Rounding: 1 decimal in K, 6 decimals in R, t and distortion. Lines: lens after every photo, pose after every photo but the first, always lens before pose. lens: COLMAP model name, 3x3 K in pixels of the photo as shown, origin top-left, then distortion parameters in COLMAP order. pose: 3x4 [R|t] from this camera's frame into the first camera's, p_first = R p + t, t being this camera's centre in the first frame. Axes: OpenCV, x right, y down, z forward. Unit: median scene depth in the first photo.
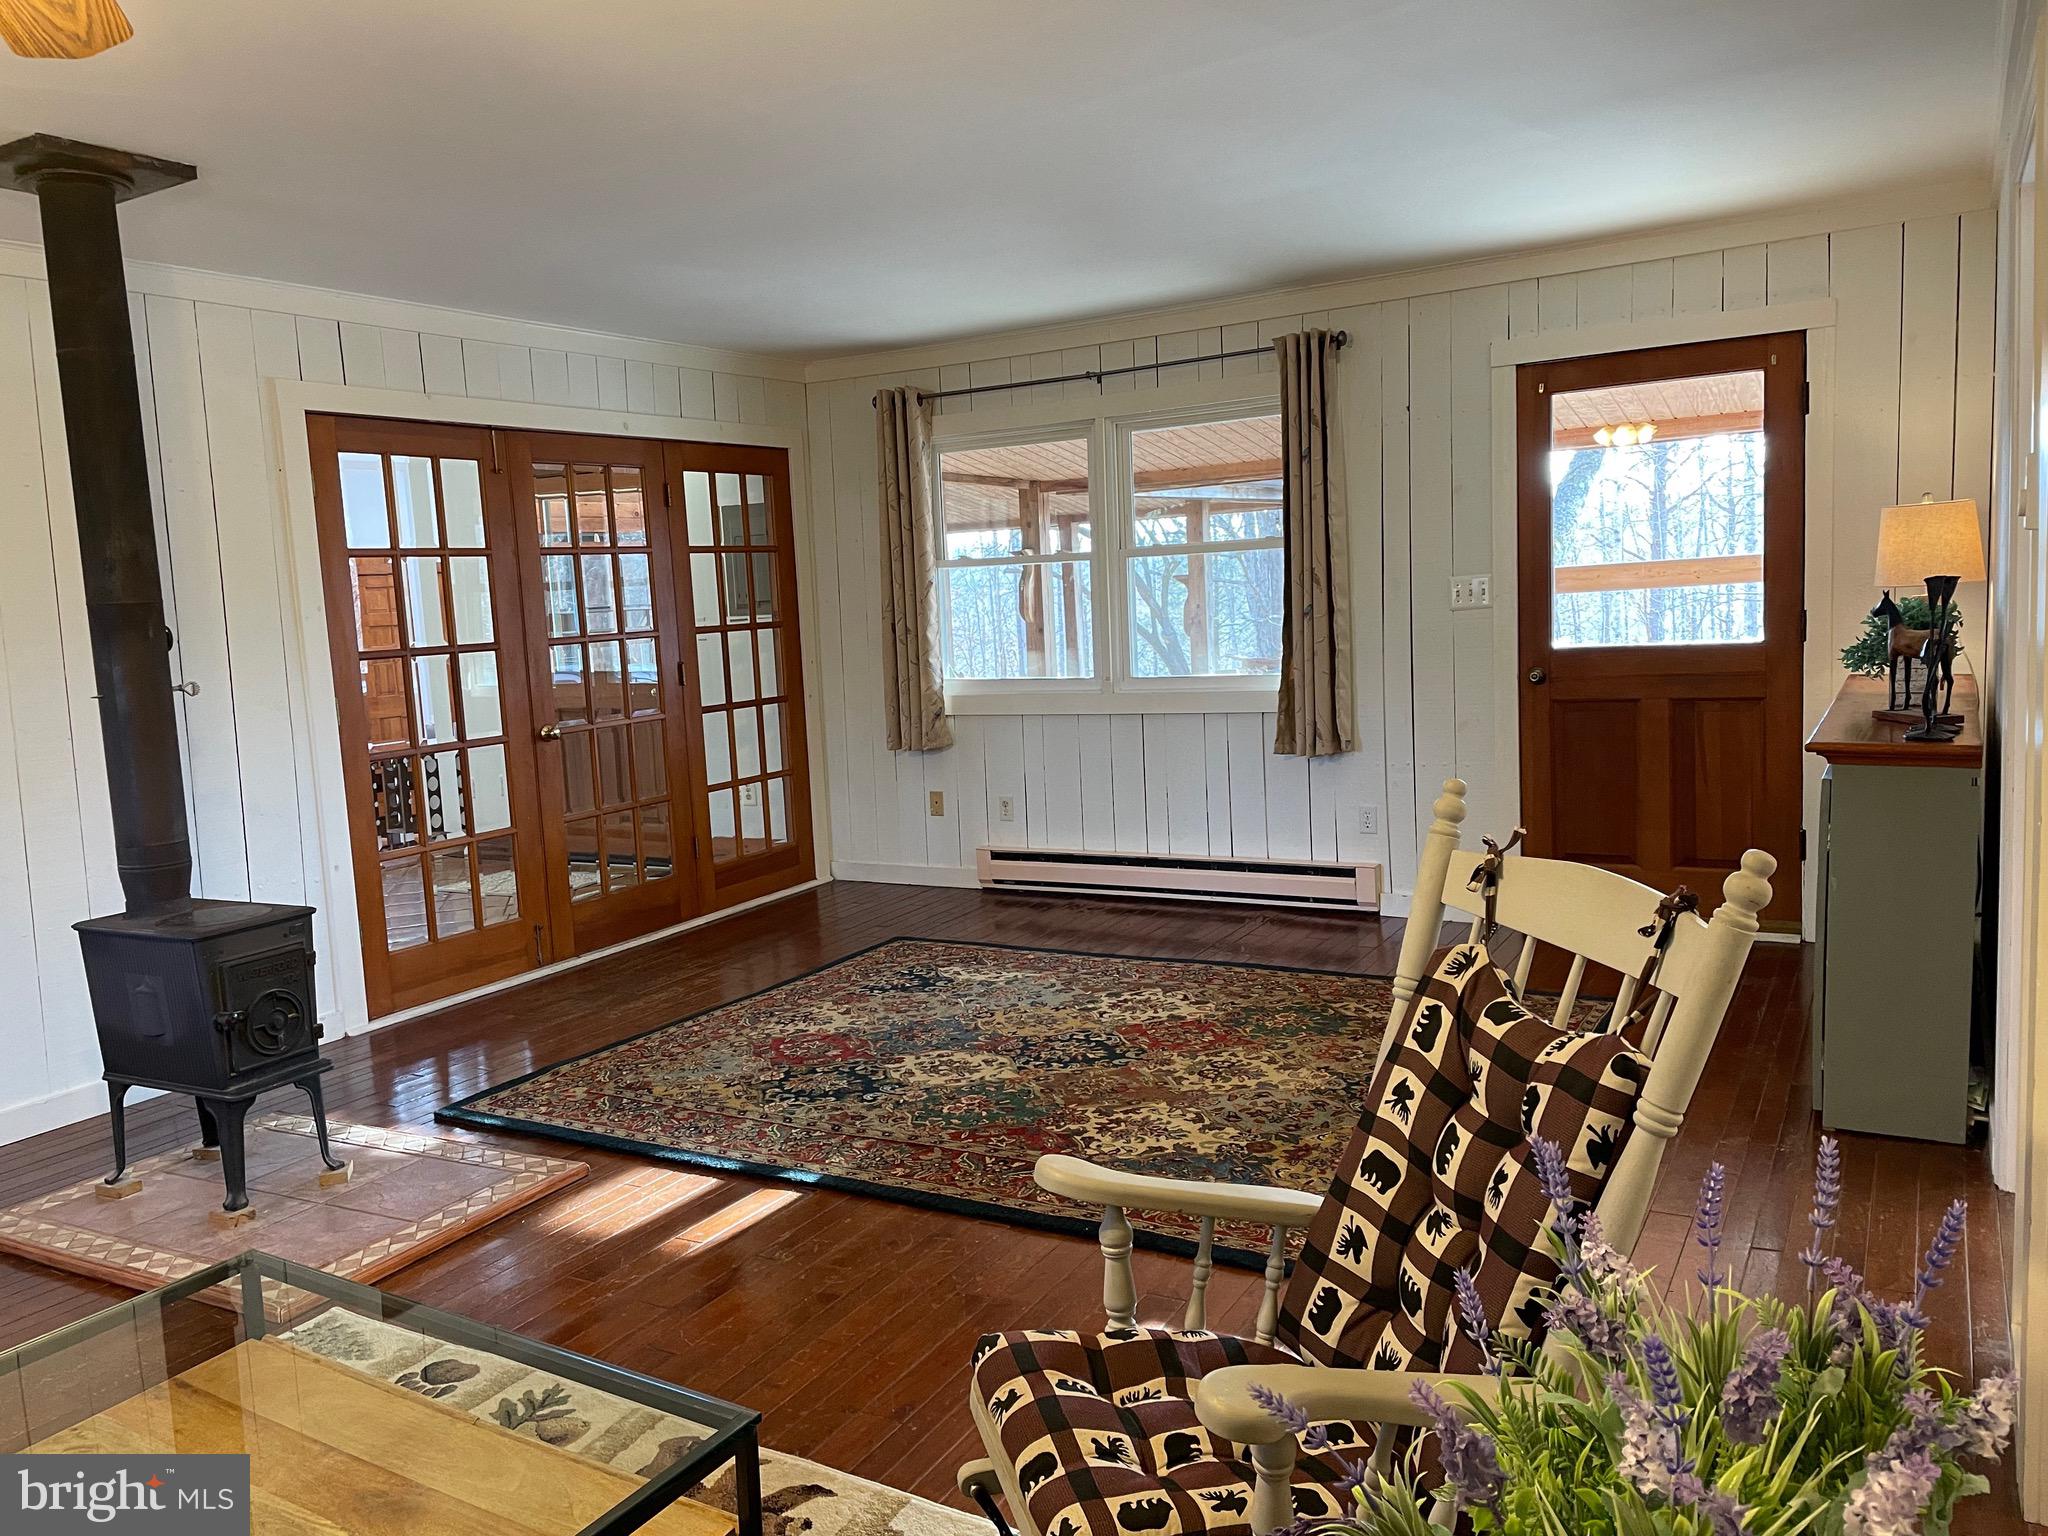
lens RADIAL K [[1534.7, 0, 1008.4], [0, 1534.7, 756.6], [0, 0, 1]] dist [0.073035, -0.073325]
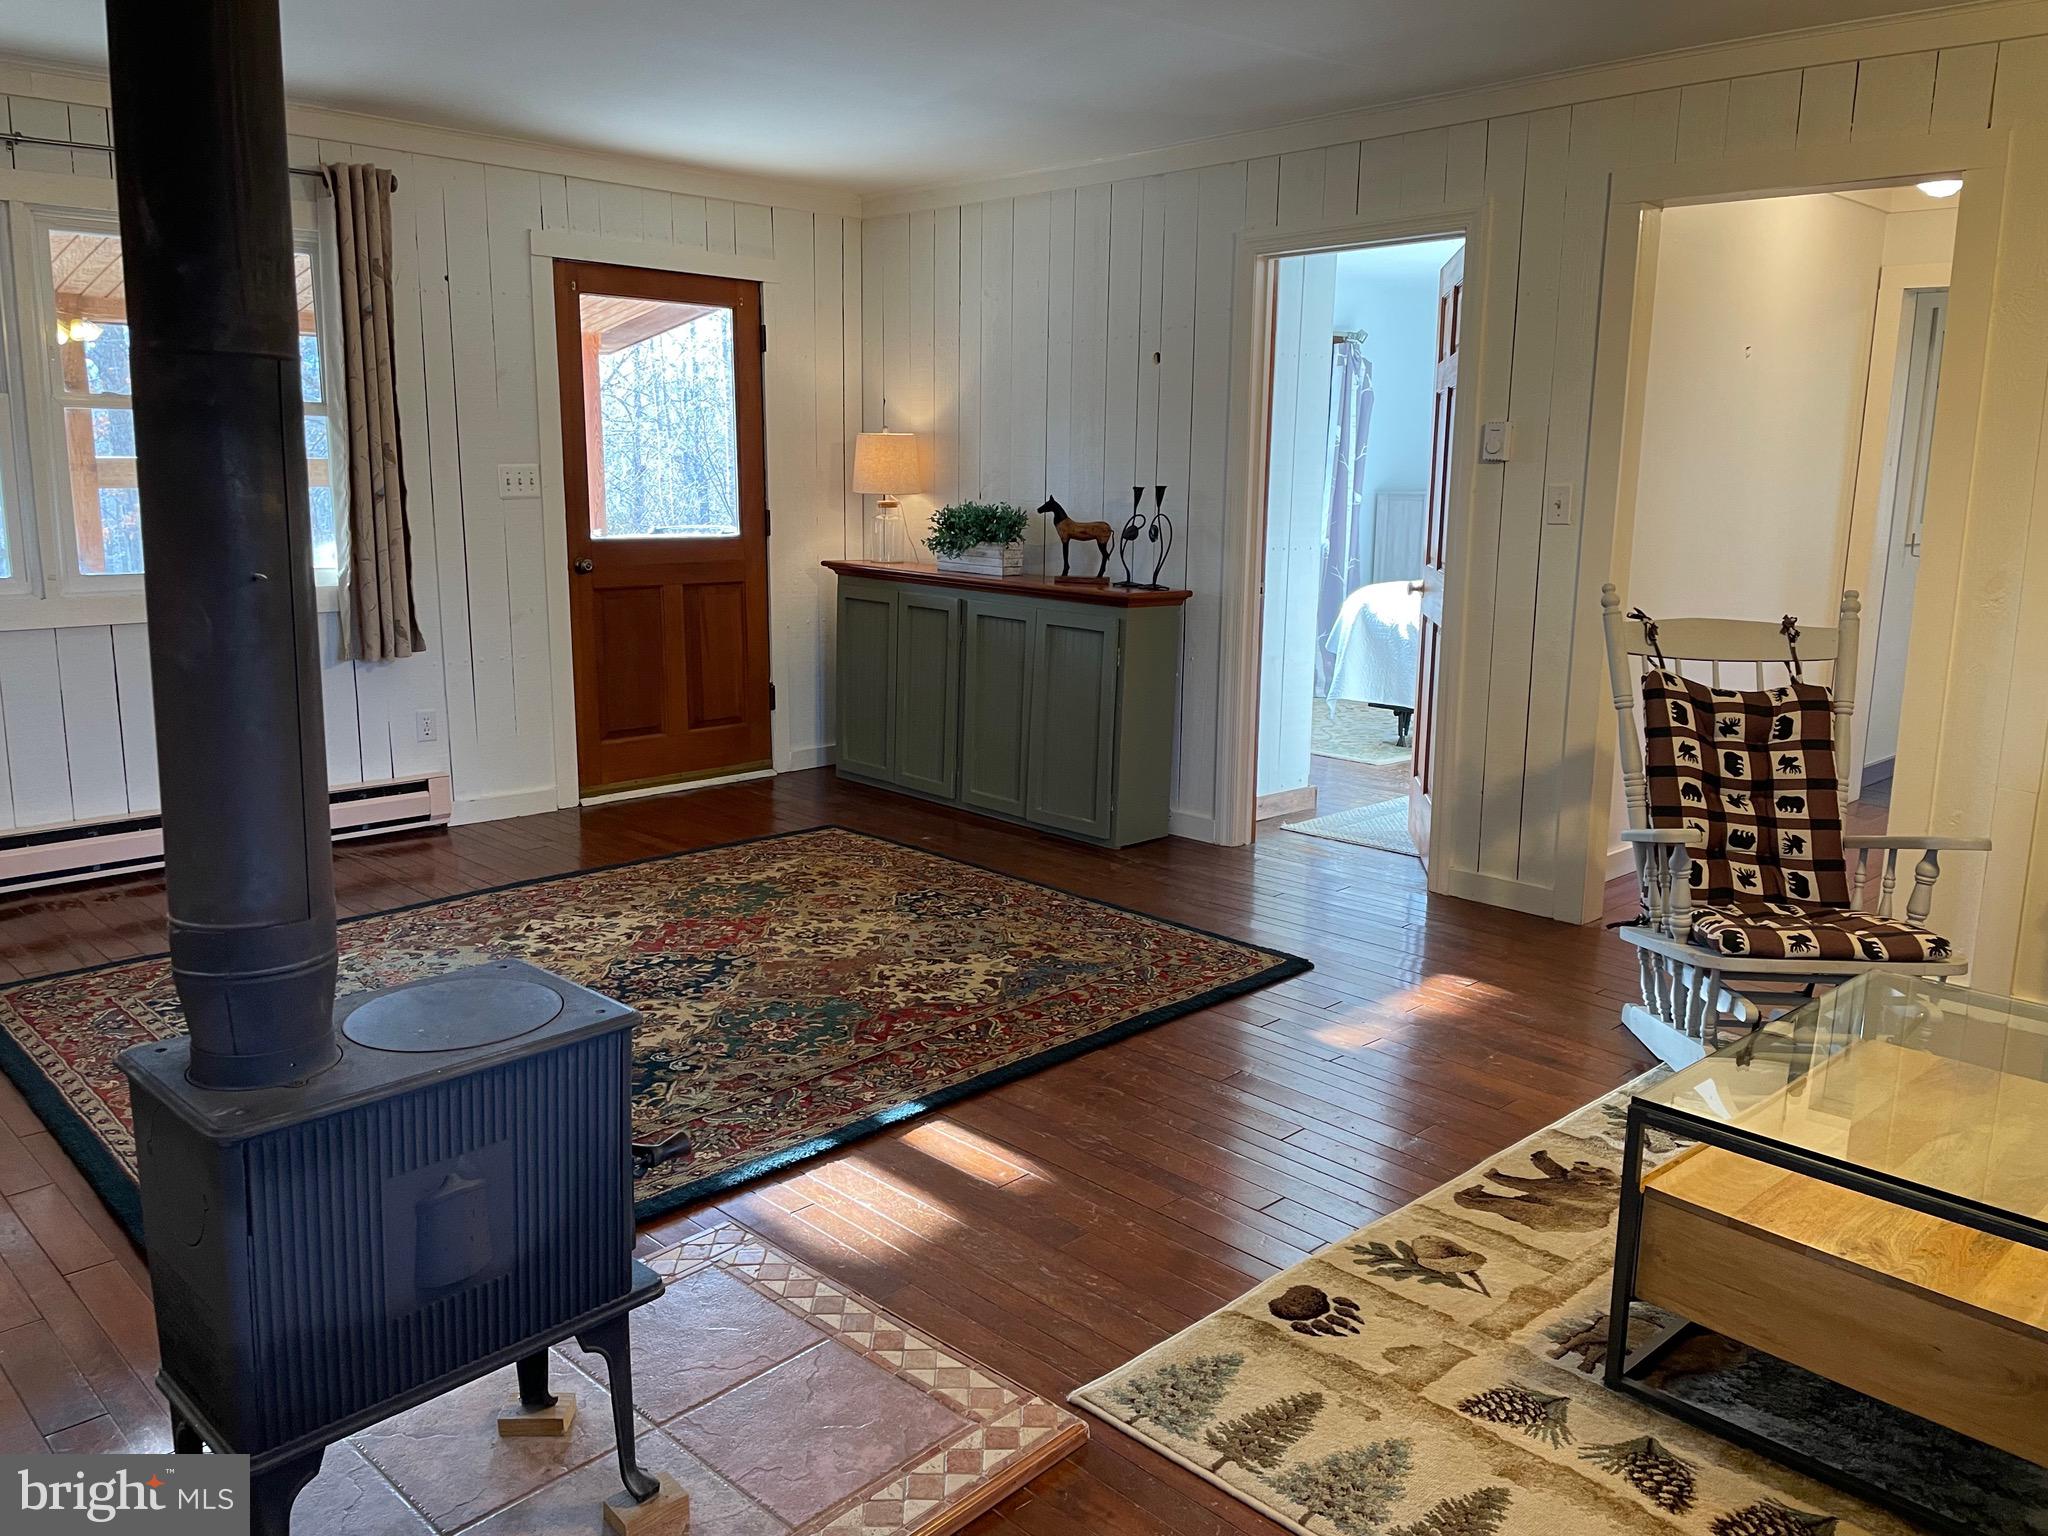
lens RADIAL K [[1534.7, 0, 1031.3], [0, 1534.7, 758.5], [0, 0, 1]] dist [0.073035, -0.073325]
pose [[0.252930, -0.128002, 0.958980, -0.796638], [0.079722, 0.990596, 0.111195, -0.019792], [-0.964194, 0.048327, 0.260756, 0.581105]]
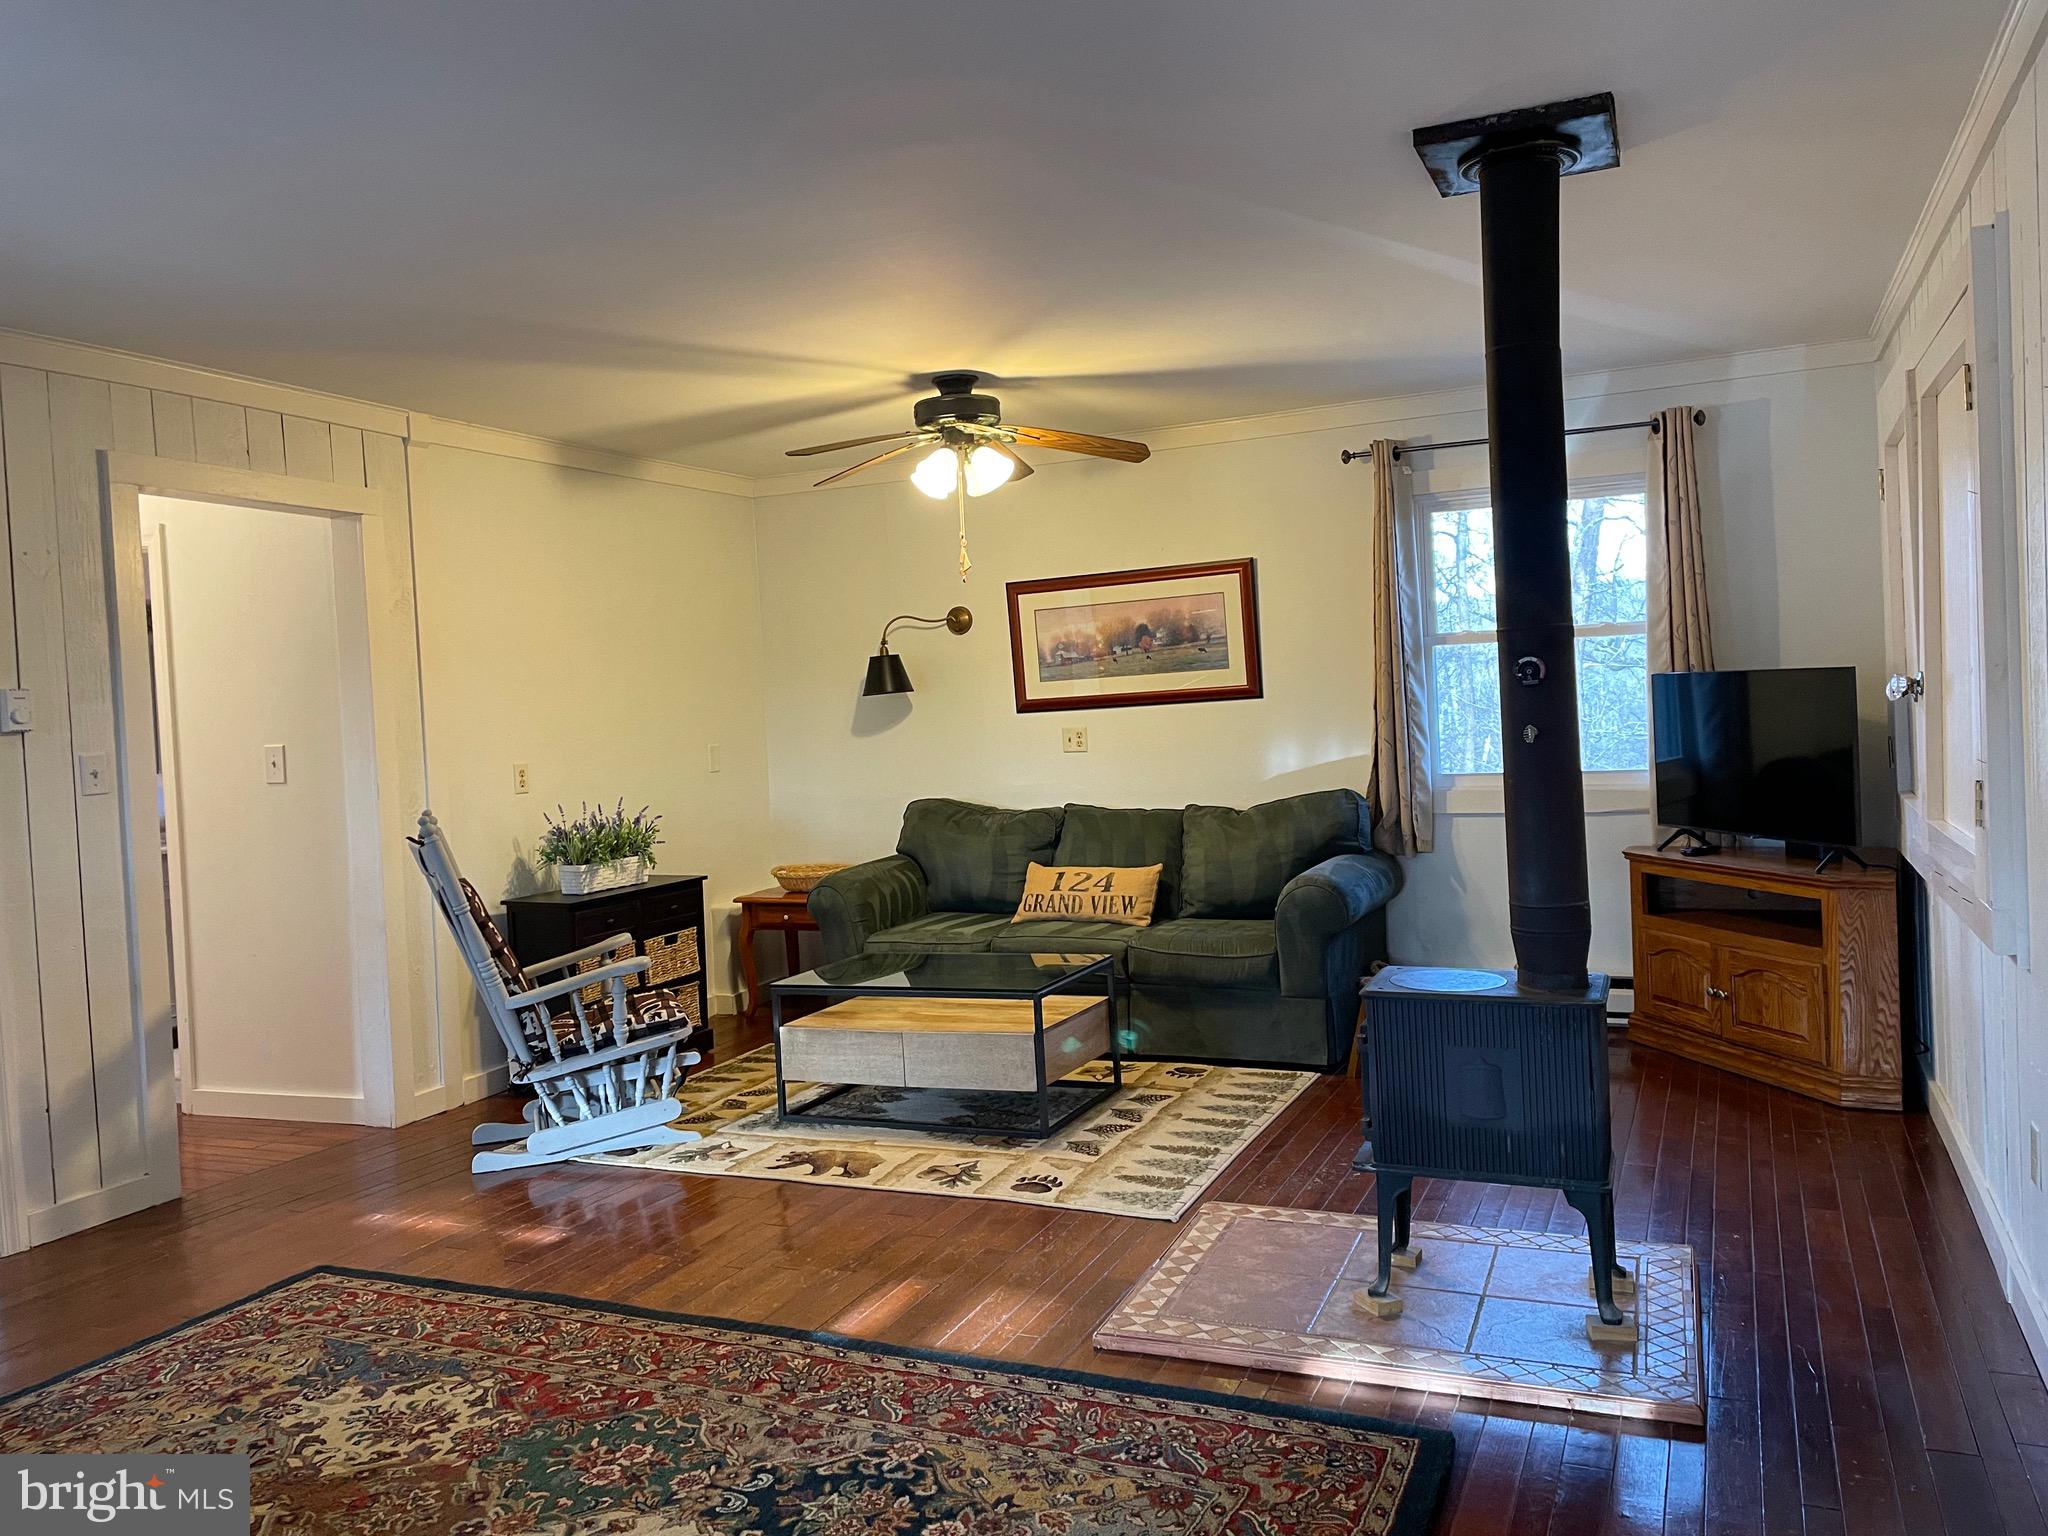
lens RADIAL K [[1534.7, 0, 1045.1], [0, 1534.7, 757.9], [0, 0, 1]] dist [0.073035, -0.073325]
pose [[-0.988498, 0.100761, -0.112779, -0.159028], [0.082946, 0.984768, 0.152815, -0.157404], [0.126459, 0.141702, -0.981799, 1.566194]]
